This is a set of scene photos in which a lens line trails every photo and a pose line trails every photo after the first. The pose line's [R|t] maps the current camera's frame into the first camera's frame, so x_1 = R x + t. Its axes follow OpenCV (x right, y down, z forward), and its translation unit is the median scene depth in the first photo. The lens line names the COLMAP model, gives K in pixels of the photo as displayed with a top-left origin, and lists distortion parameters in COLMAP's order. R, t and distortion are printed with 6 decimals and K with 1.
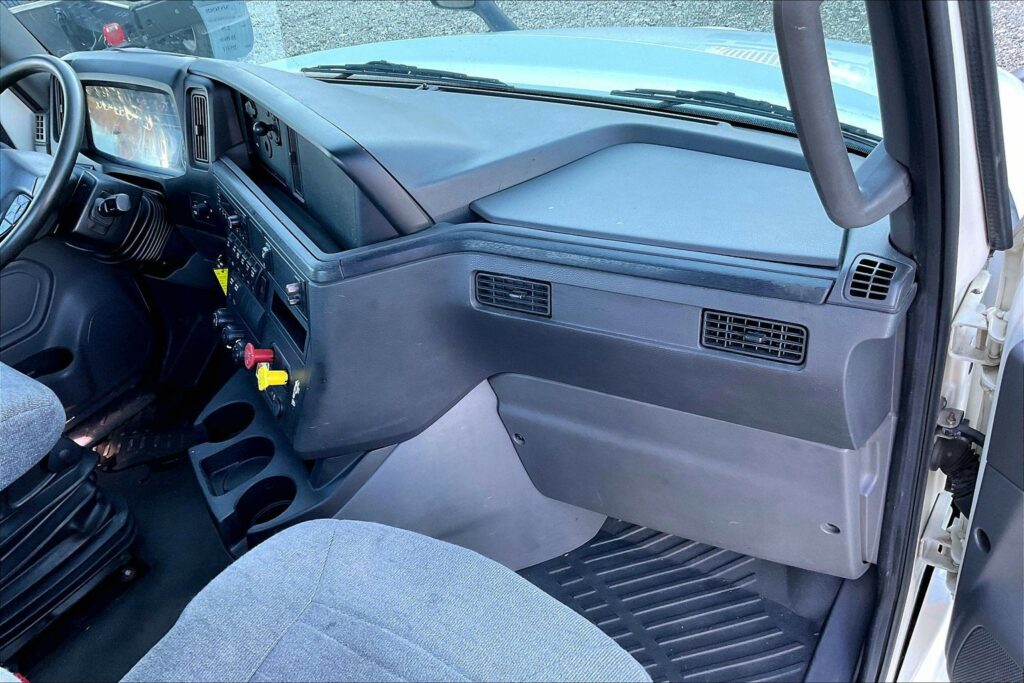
lens RADIAL K [[848.9, 0, 512.0], [0, 848.9, 341.5], [0, 0, 1]] dist [0.120856, -0.217129]
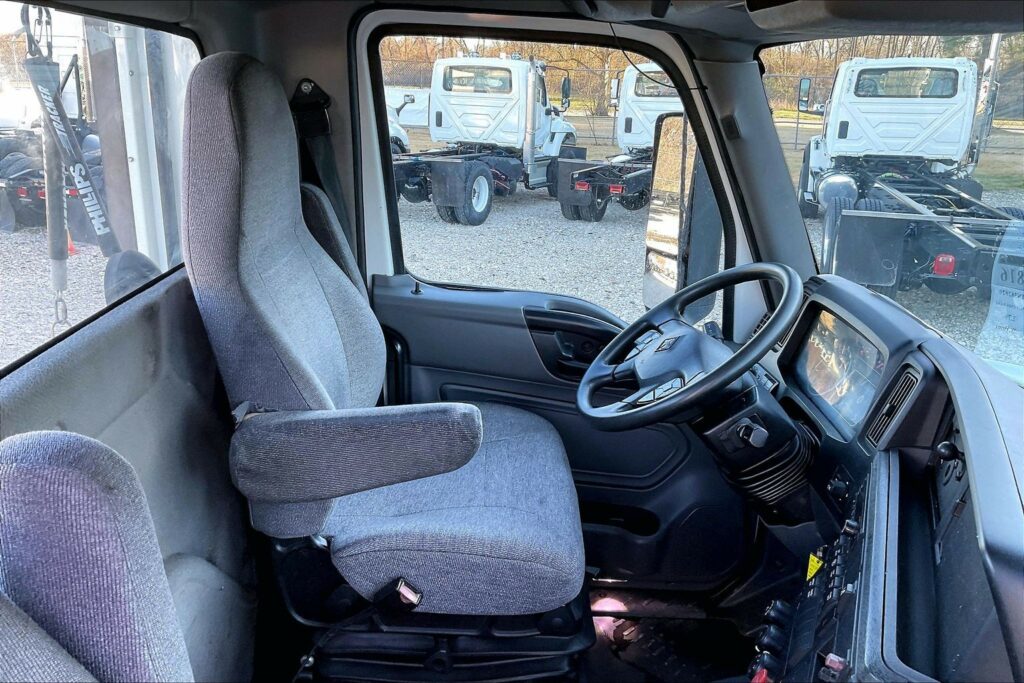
lens RADIAL K [[848.9, 0, 512.0], [0, 848.9, 341.5], [0, 0, 1]] dist [0.120856, -0.217129]
pose [[0.560612, 0.422103, -0.712421, -0.006998], [-0.574125, 0.818105, 0.032935, -0.121335], [0.596737, 0.390554, 0.700979, 0.187689]]
